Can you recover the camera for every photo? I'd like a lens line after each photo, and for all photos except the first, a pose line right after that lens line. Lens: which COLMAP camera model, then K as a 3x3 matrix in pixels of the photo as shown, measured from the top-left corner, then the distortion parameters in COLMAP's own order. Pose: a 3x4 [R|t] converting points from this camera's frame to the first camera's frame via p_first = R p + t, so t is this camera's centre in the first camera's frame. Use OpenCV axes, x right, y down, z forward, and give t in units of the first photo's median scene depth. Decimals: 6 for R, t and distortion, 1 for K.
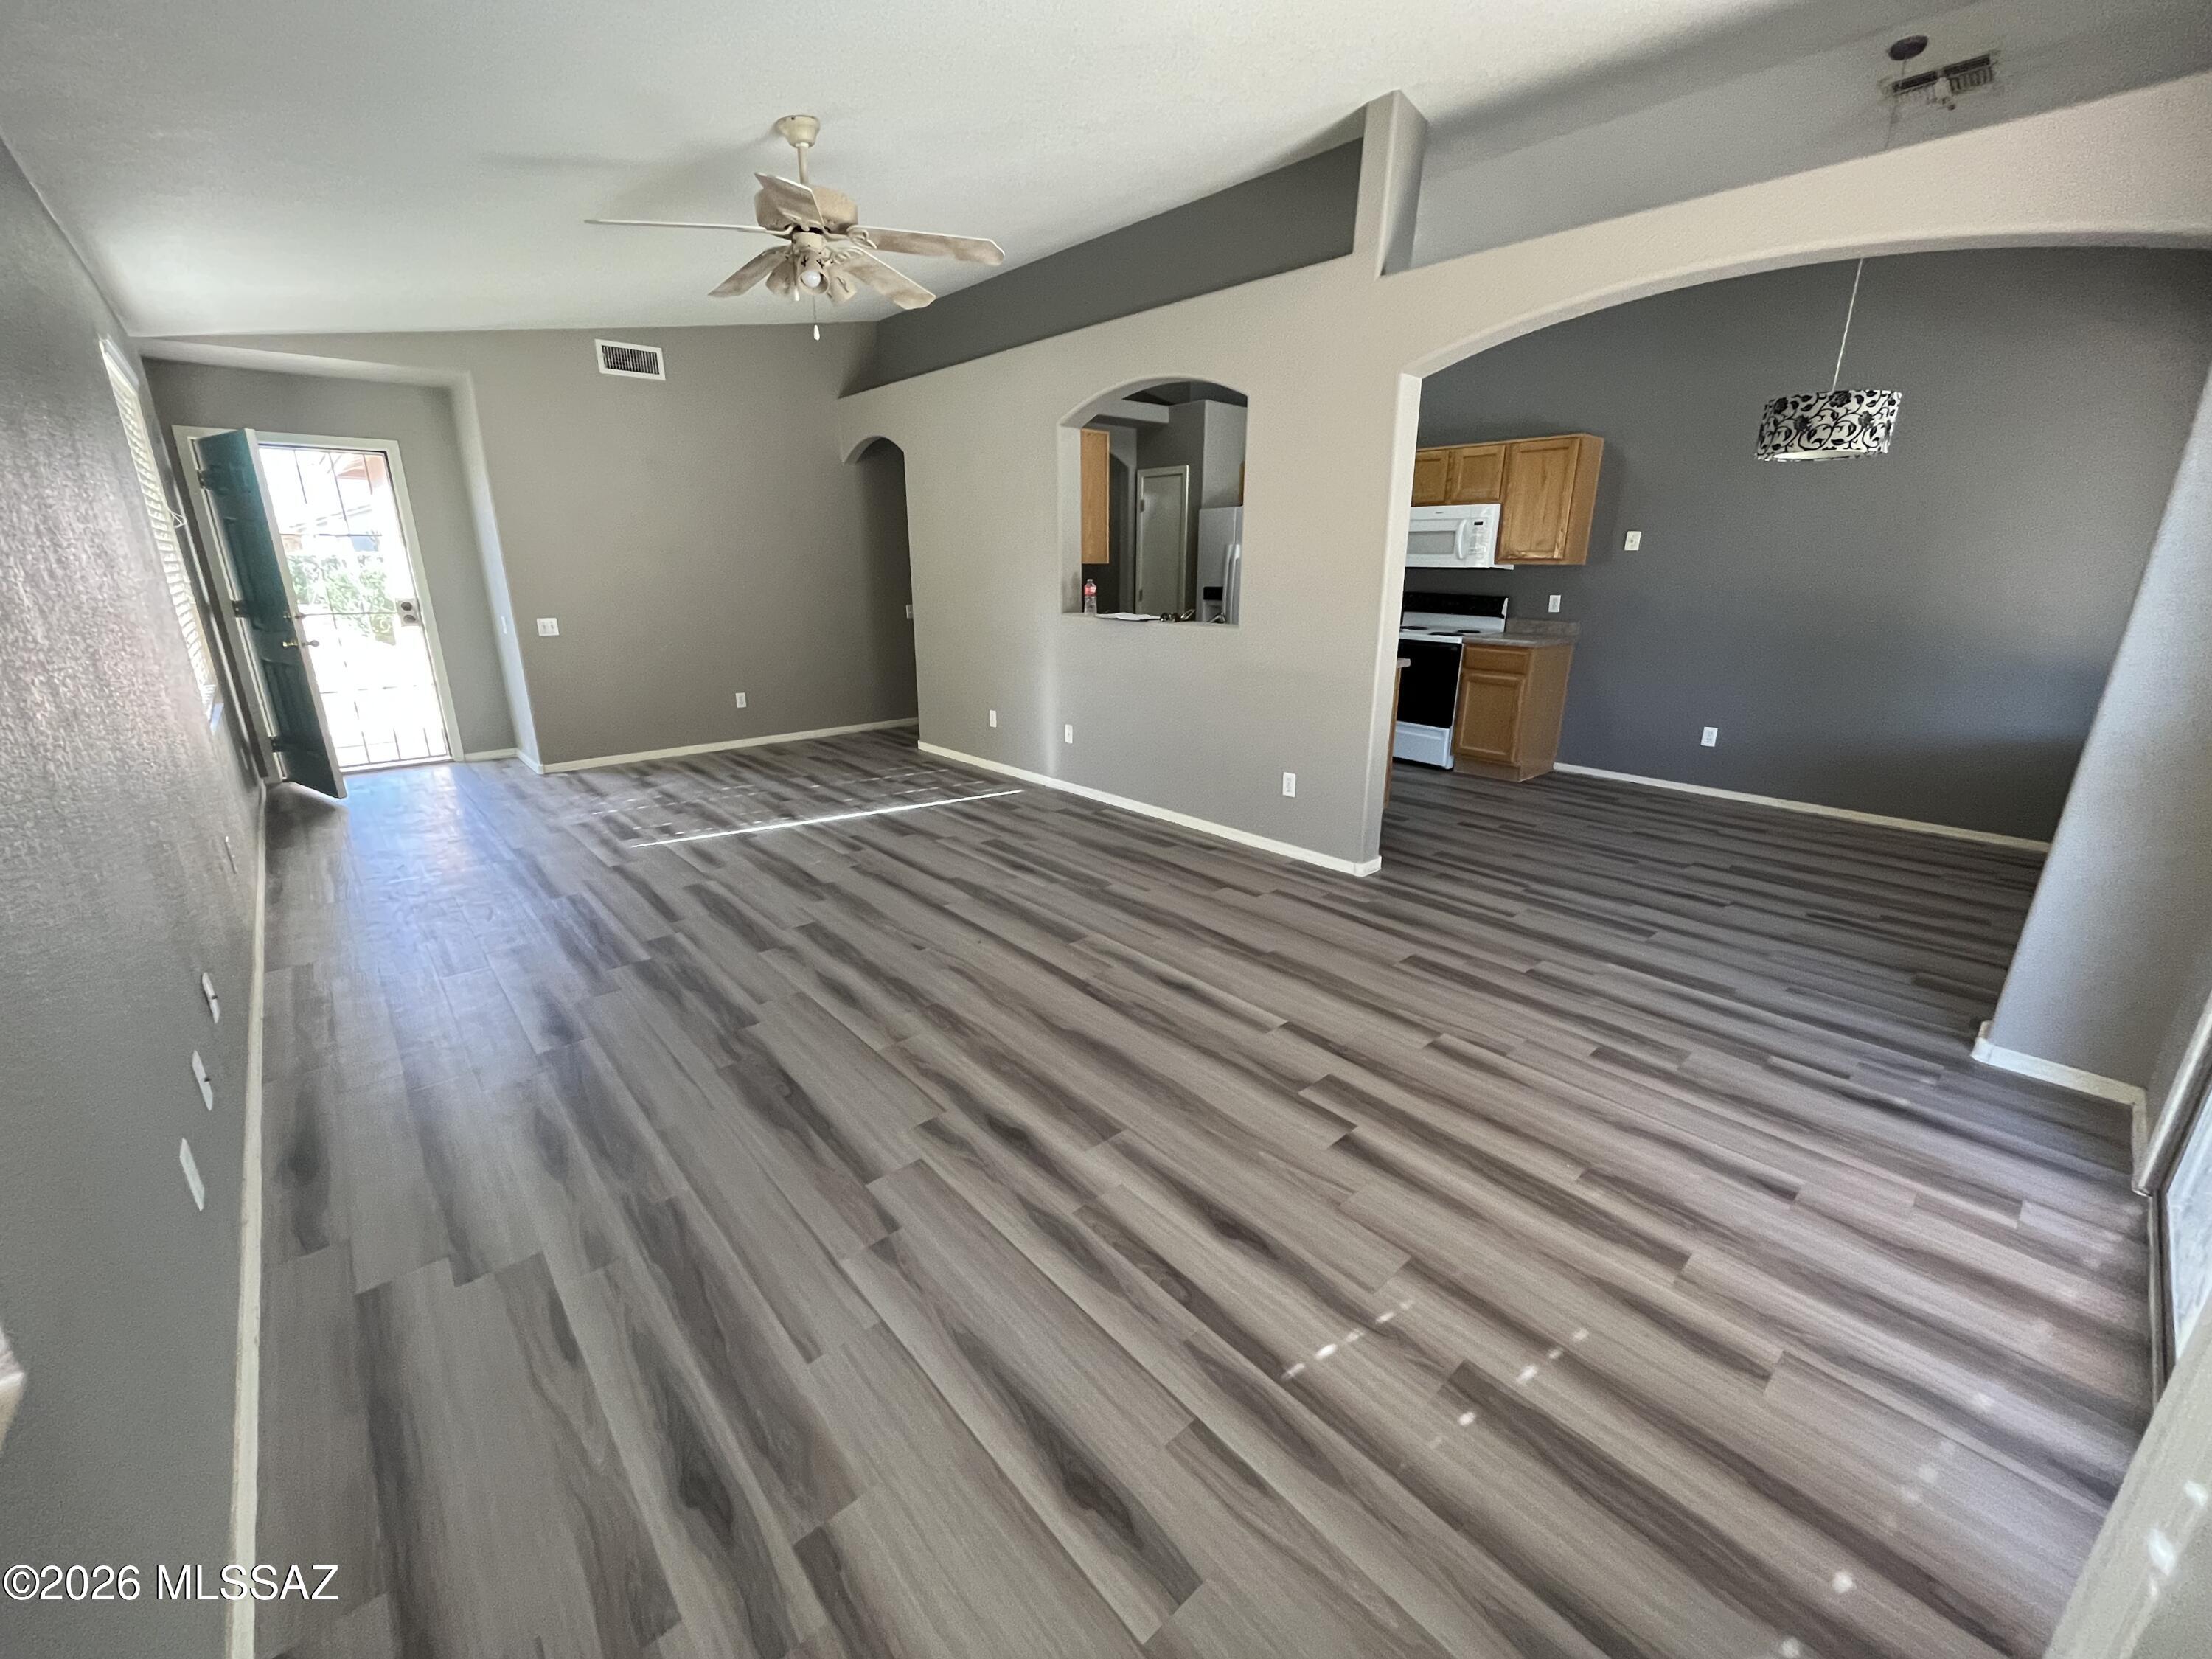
lens RADIAL K [[891.0, 0, 1103.3], [0, 891.0, 830.5], [0, 0, 1]] dist [-0.000491, -0.000217]
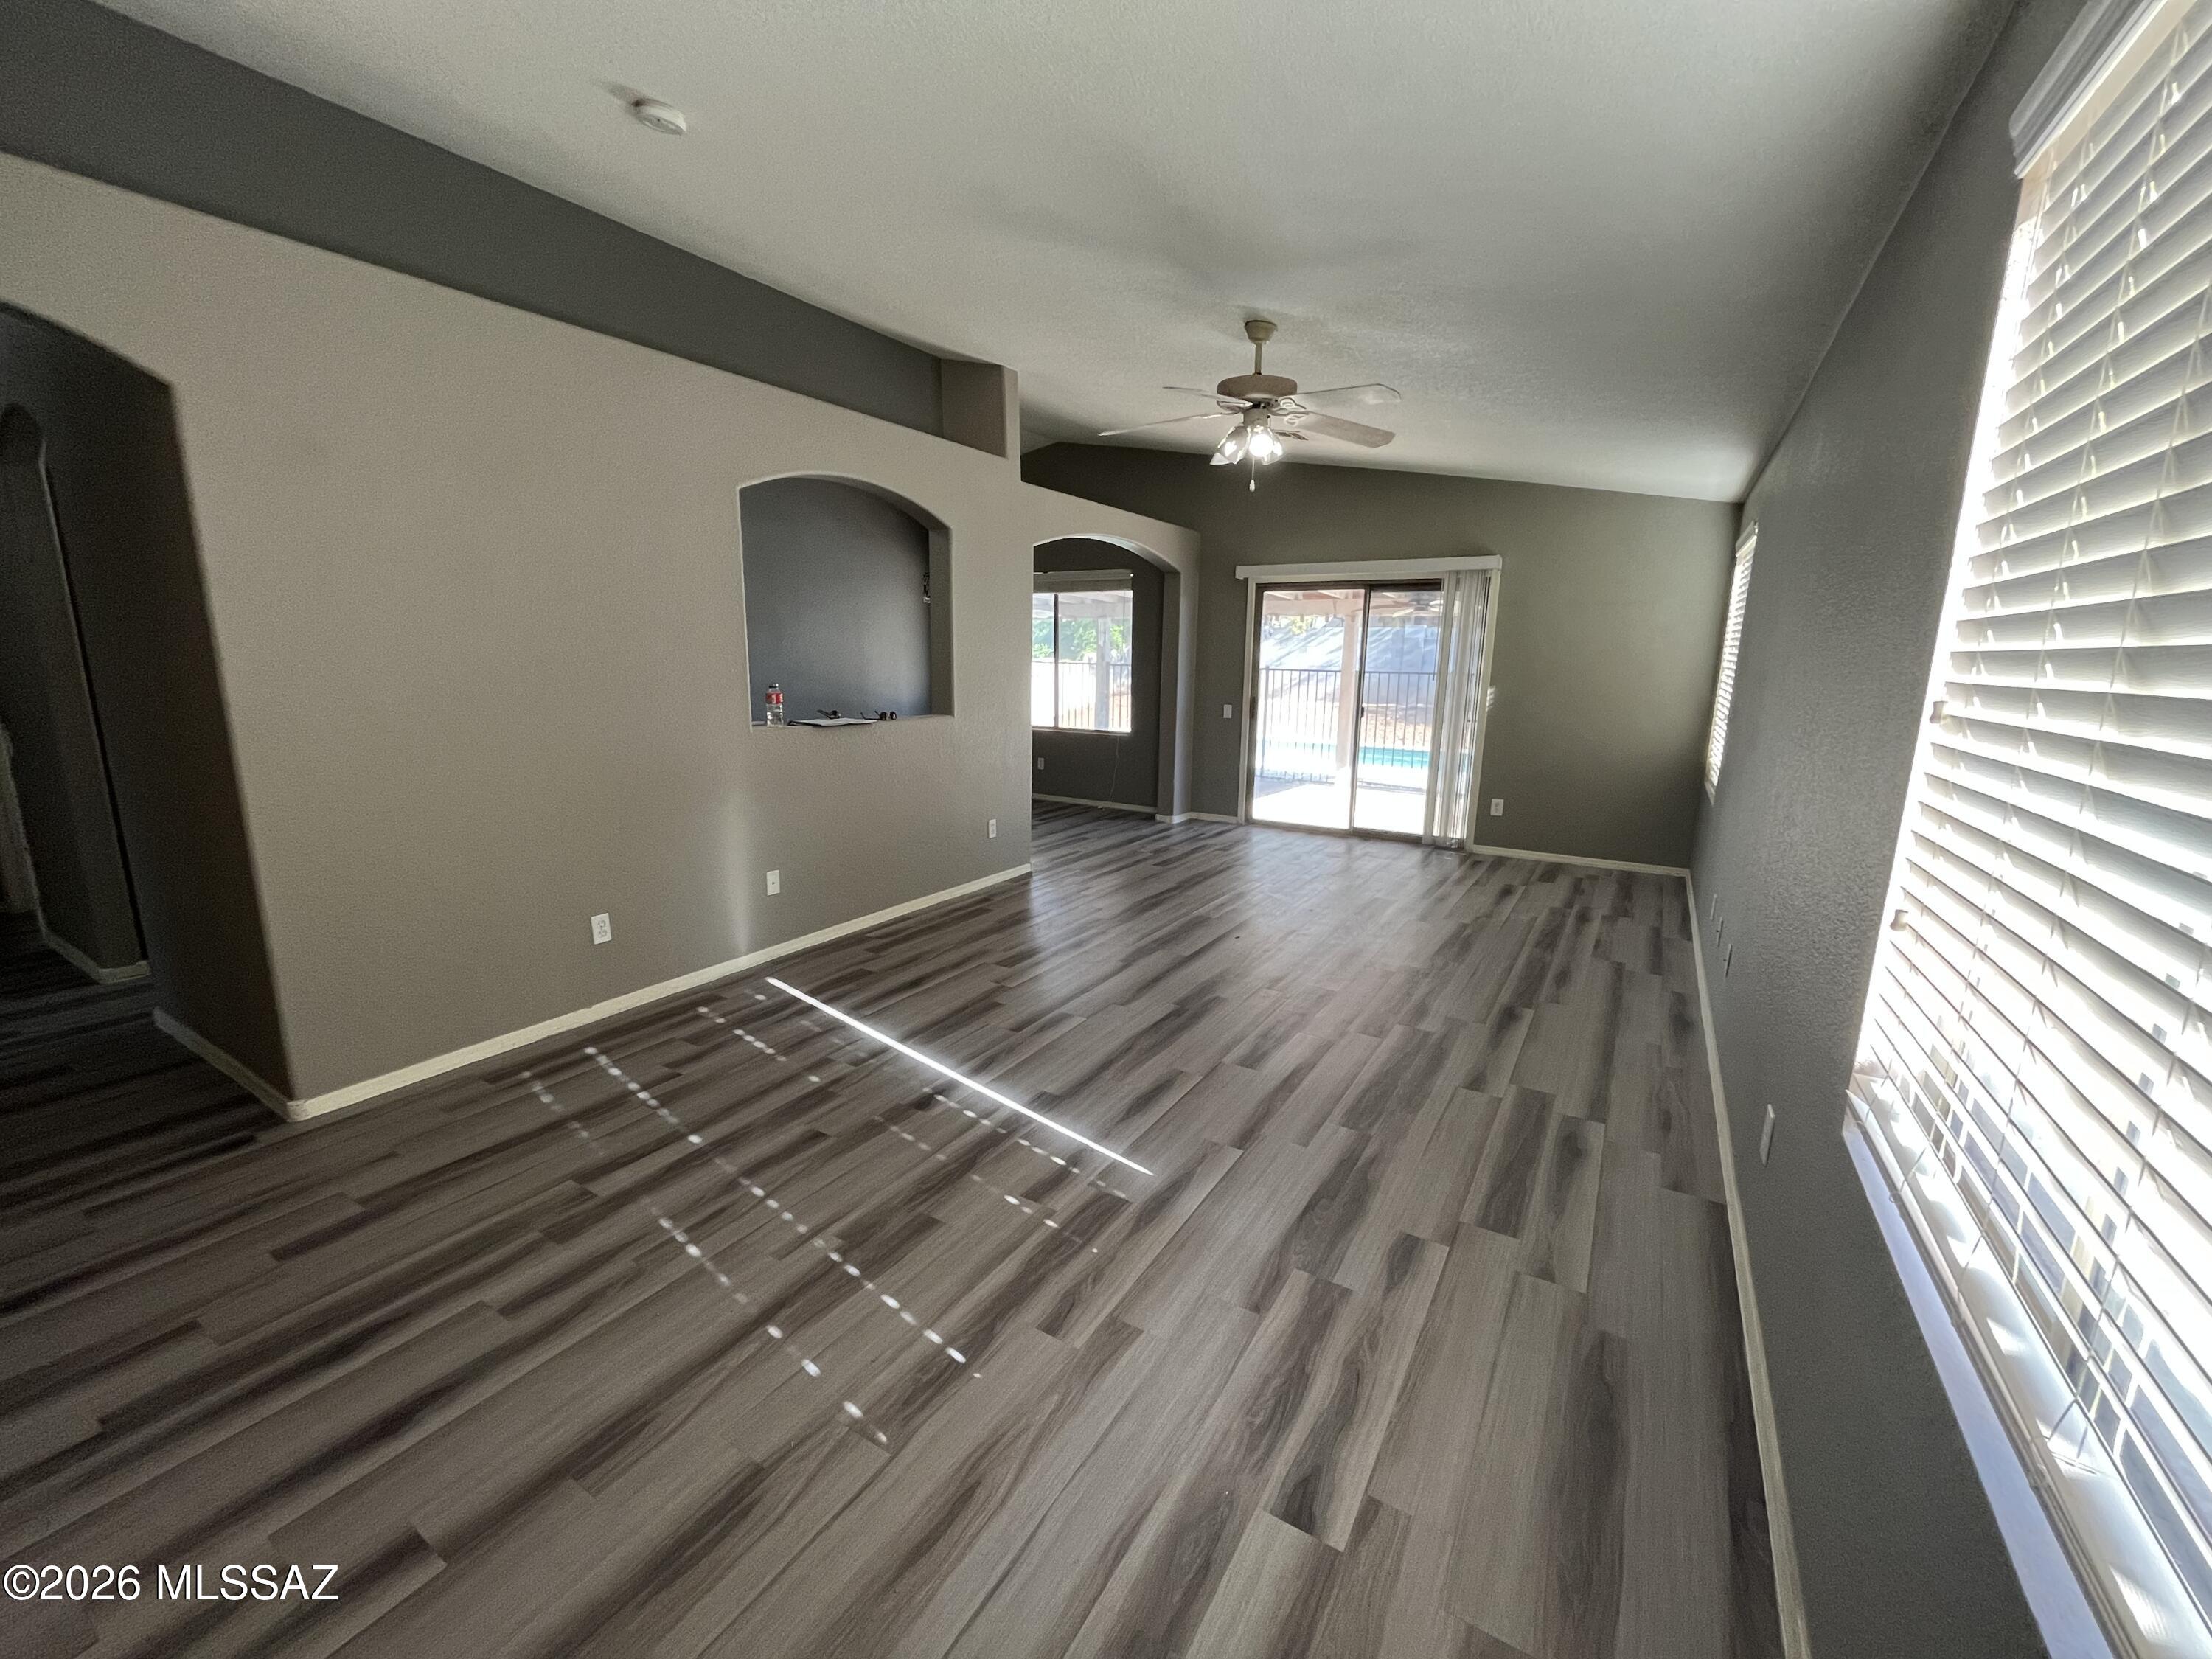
lens RADIAL K [[893.0, 0, 1099.4], [0, 893.0, 830.9], [0, 0, 1]] dist [0.001292, 0.000032]
pose [[-0.286192, -0.195099, 0.938099, -0.907921], [0.264645, 0.924872, 0.273085, -0.311406], [-0.920900, 0.326418, -0.213059, 0.976152]]
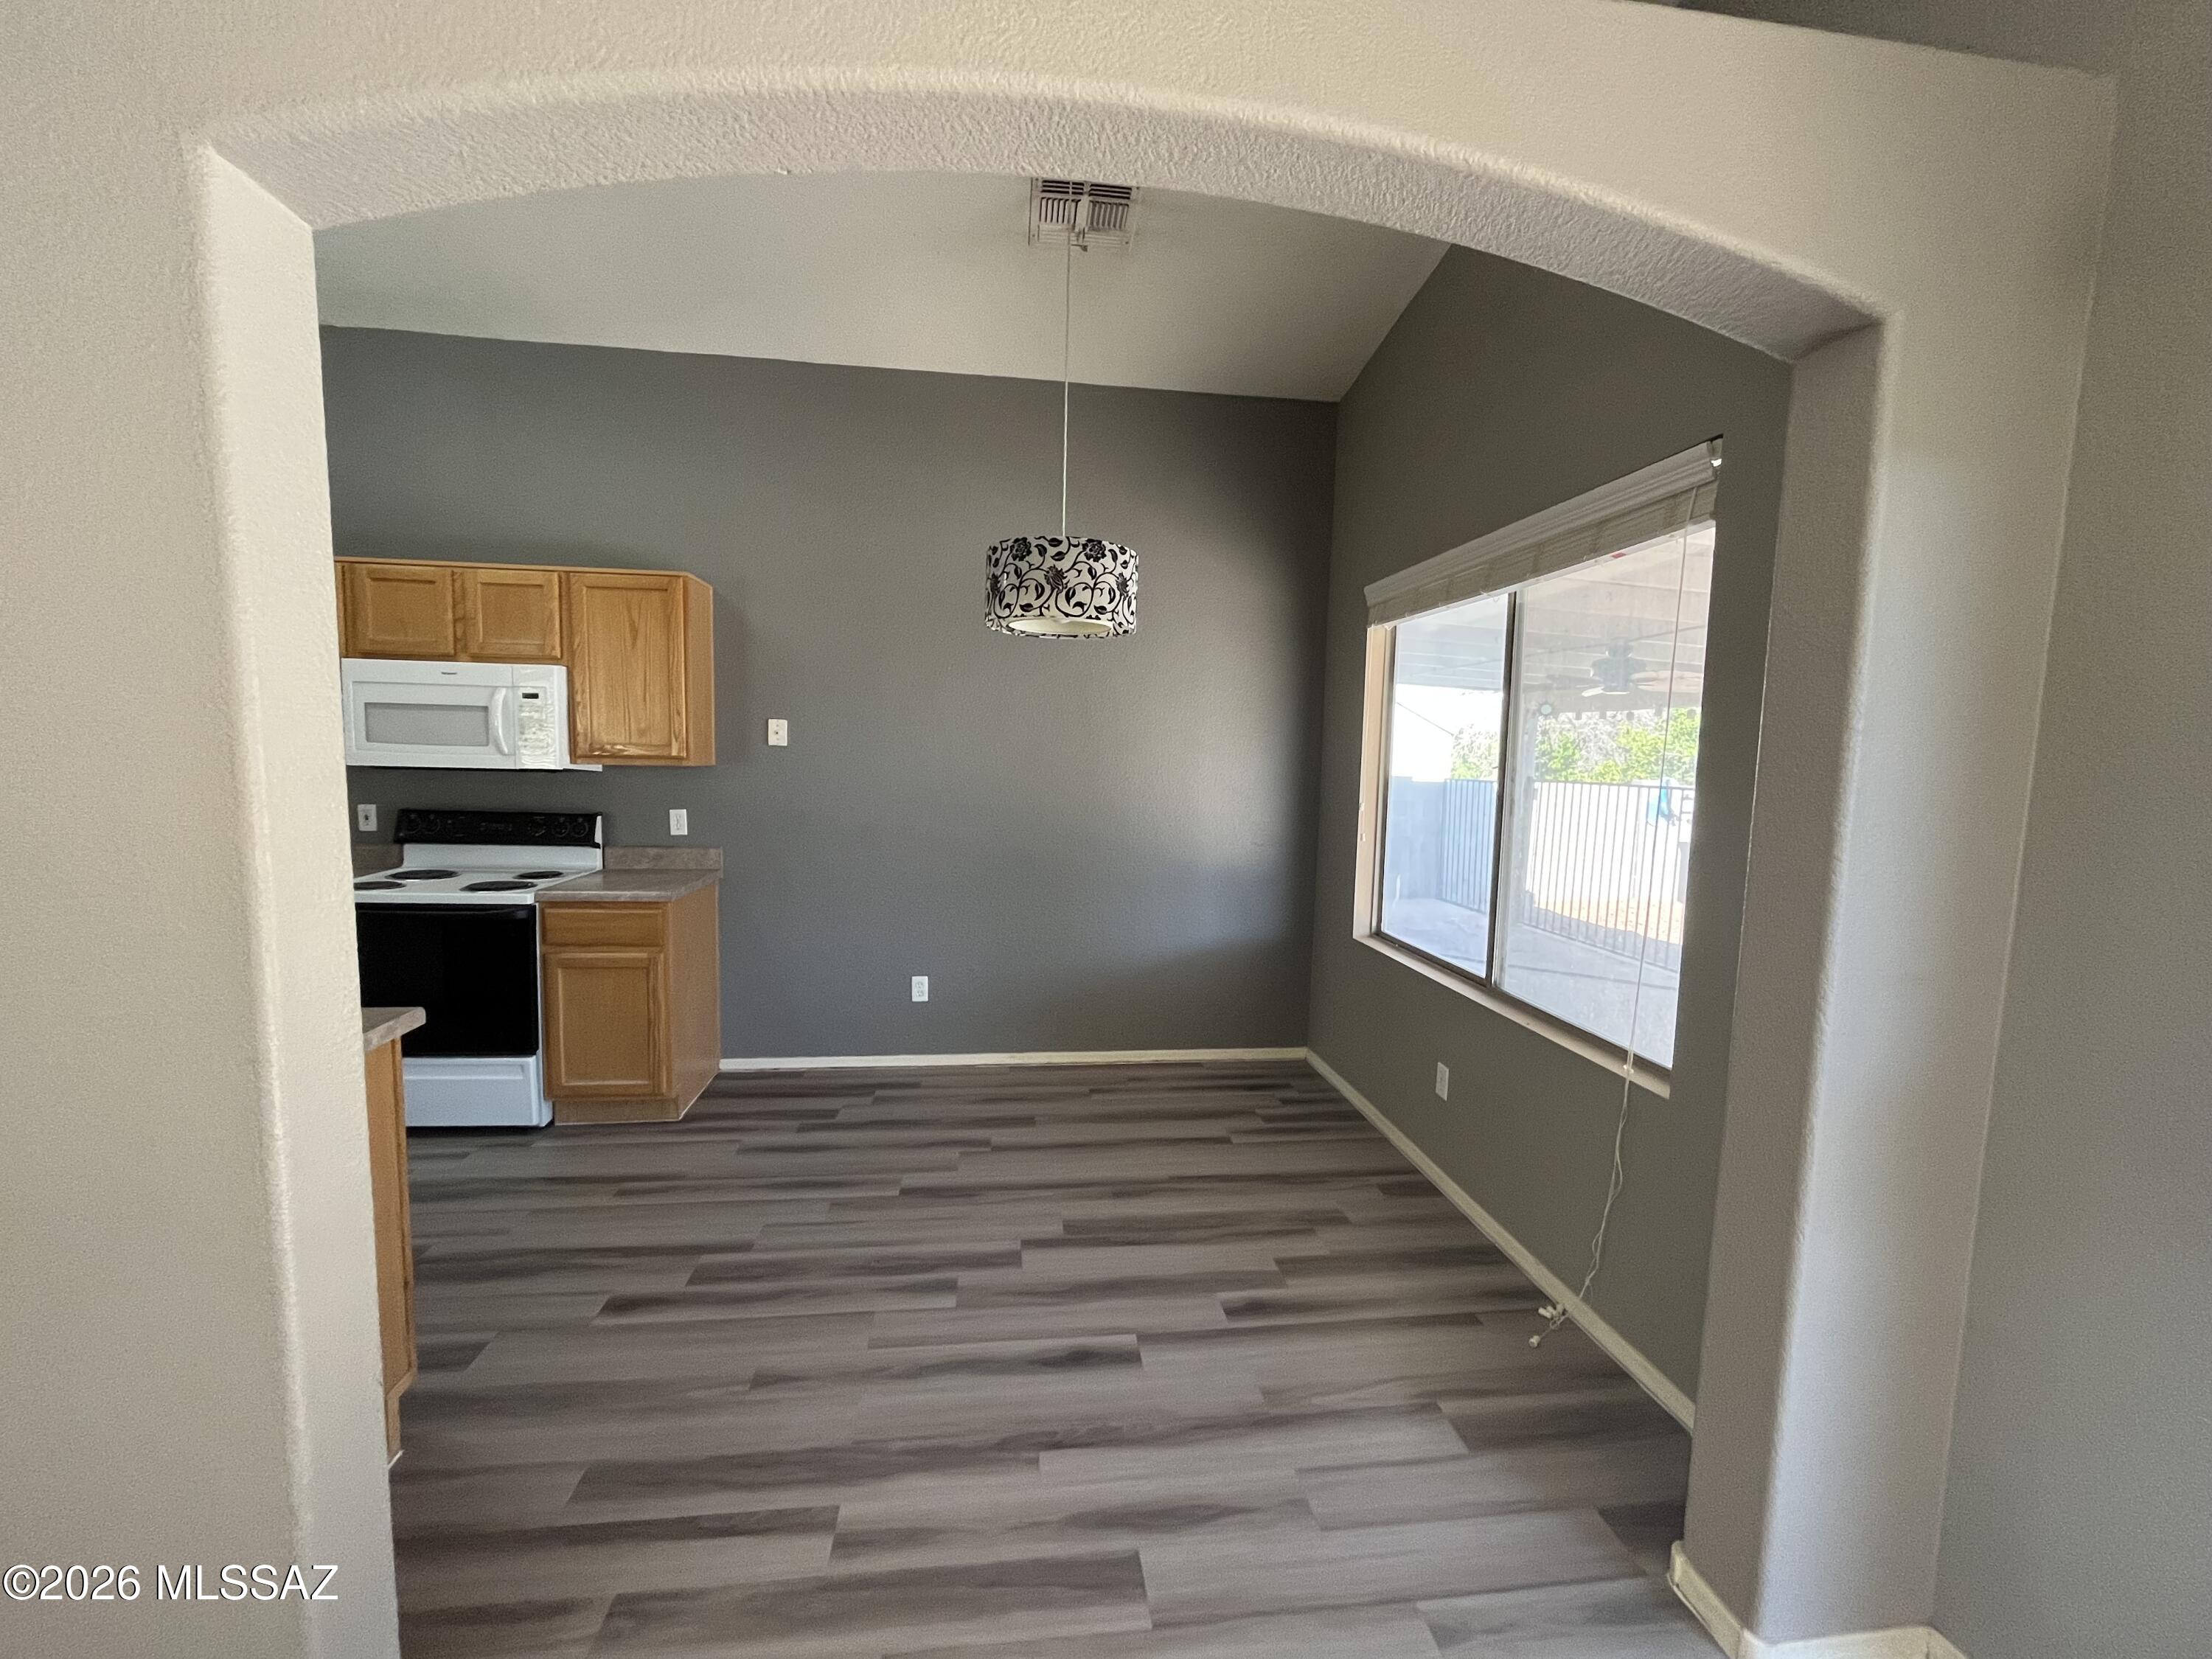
lens RADIAL K [[887.0, 0, 1101.5], [0, 887.0, 826.9], [0, 0, 1]] dist [-0.002489, -0.000180]
pose [[0.565324, -0.061869, 0.822545, 0.177978], [0.222366, 0.971697, -0.079741, -0.156577], [-0.794331, 0.227985, 0.563082, 0.468421]]
